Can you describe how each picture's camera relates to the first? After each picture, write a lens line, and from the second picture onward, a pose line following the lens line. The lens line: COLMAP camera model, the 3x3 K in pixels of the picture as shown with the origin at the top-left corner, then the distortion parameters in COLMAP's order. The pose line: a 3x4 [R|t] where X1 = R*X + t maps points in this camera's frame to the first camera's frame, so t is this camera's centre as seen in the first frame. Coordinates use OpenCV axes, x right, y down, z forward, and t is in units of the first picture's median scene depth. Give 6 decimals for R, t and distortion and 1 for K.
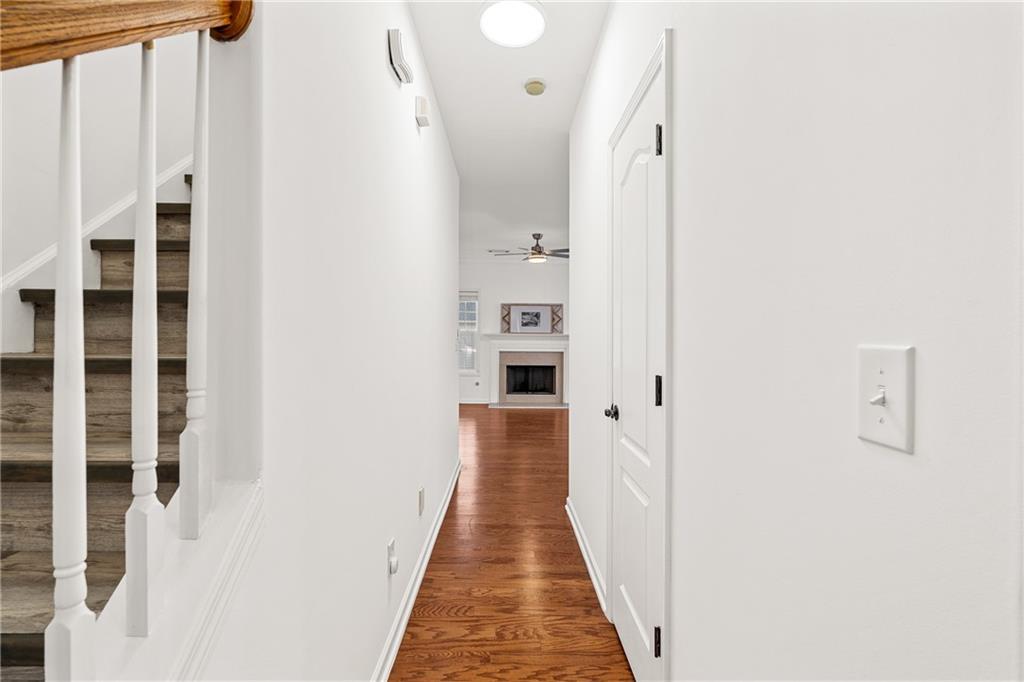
lens RADIAL K [[451.7, 0, 512.5], [0, 451.7, 338.8], [0, 0, 1]] dist [-0.005119, -0.000093]
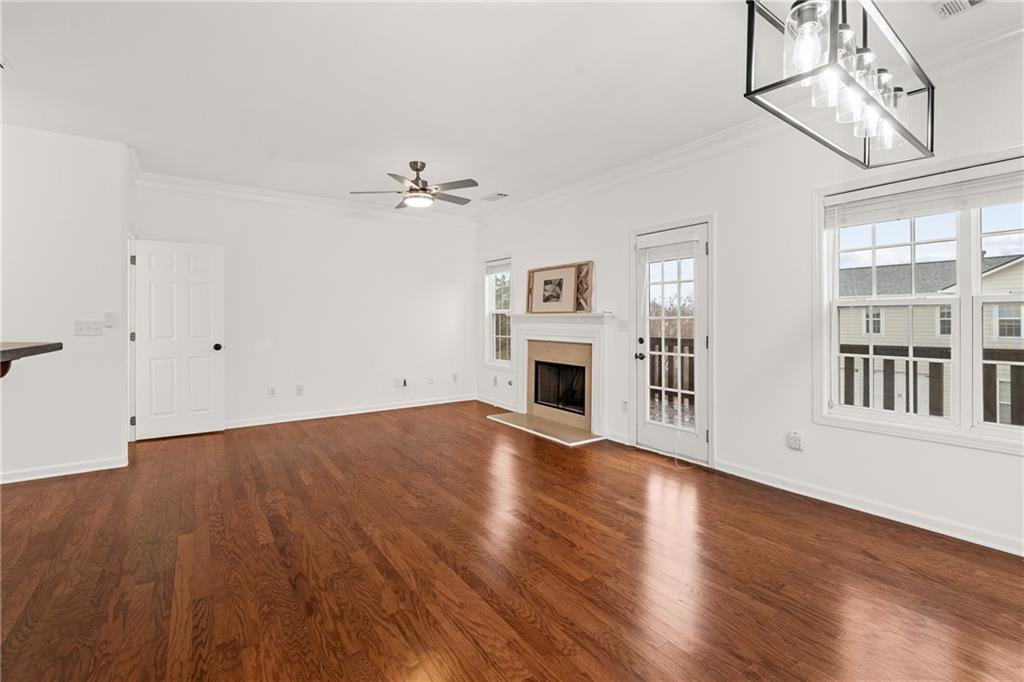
lens RADIAL K [[451.7, 0, 503.5], [0, 451.7, 318.3], [0, 0, 1]] dist [-0.005119, -0.000093]
pose [[0.546505, -0.008456, -0.837413, 0.533747], [0.005340, 0.999964, -0.006612, -0.000529], [0.837439, -0.000858, 0.546530, 0.593041]]
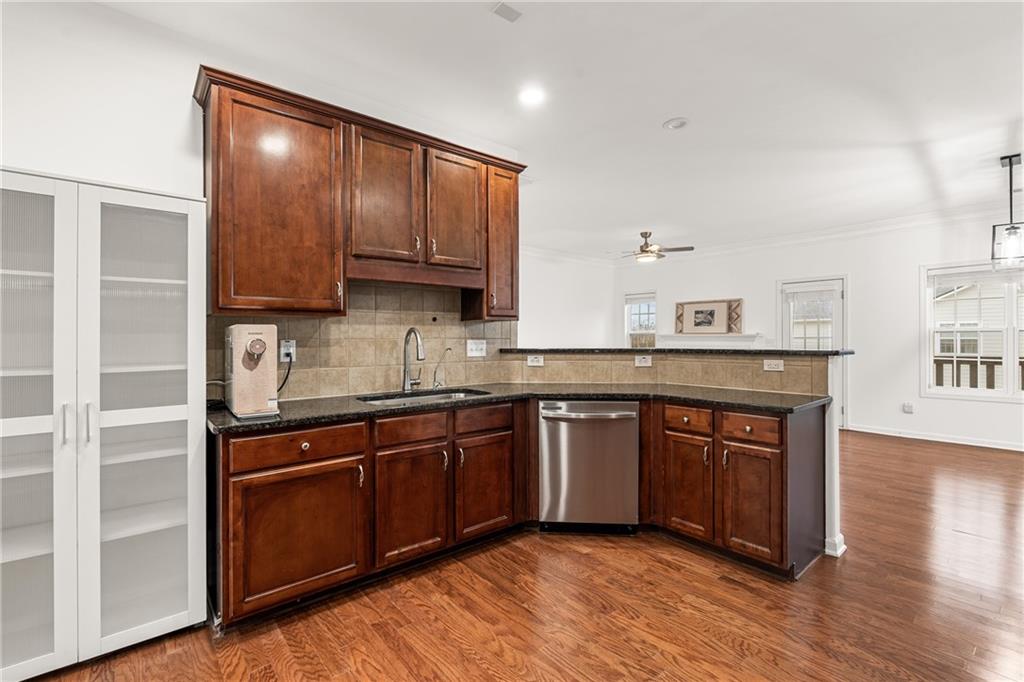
lens RADIAL K [[451.7, 0, 512.9], [0, 451.7, 335.2], [0, 0, 1]] dist [-0.005119, -0.000093]
pose [[0.632184, -0.009723, -0.774757, 0.497362], [0.002099, 0.999939, -0.010836, -0.000080], [0.774815, 0.005225, 0.632166, 0.130979]]
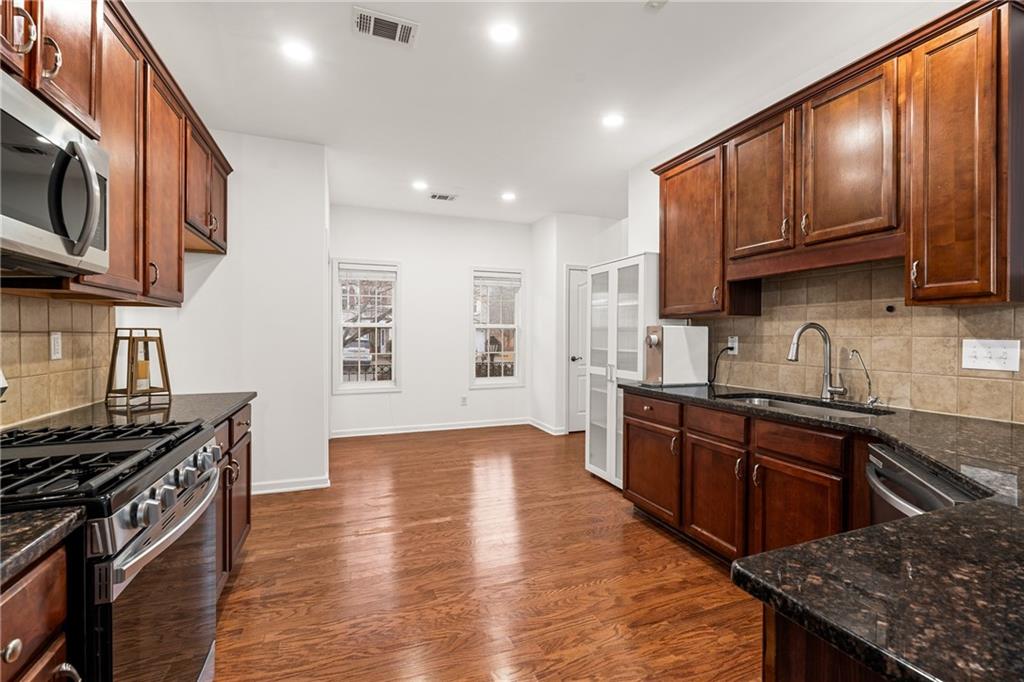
lens RADIAL K [[451.7, 0, 518.3], [0, 451.7, 337.2], [0, 0, 1]] dist [-0.005119, -0.000093]
pose [[-0.932137, -0.005711, -0.362061, 0.461427], [-0.009057, 0.999931, 0.007543, -0.001045], [0.361992, 0.010310, -0.932124, 0.484434]]
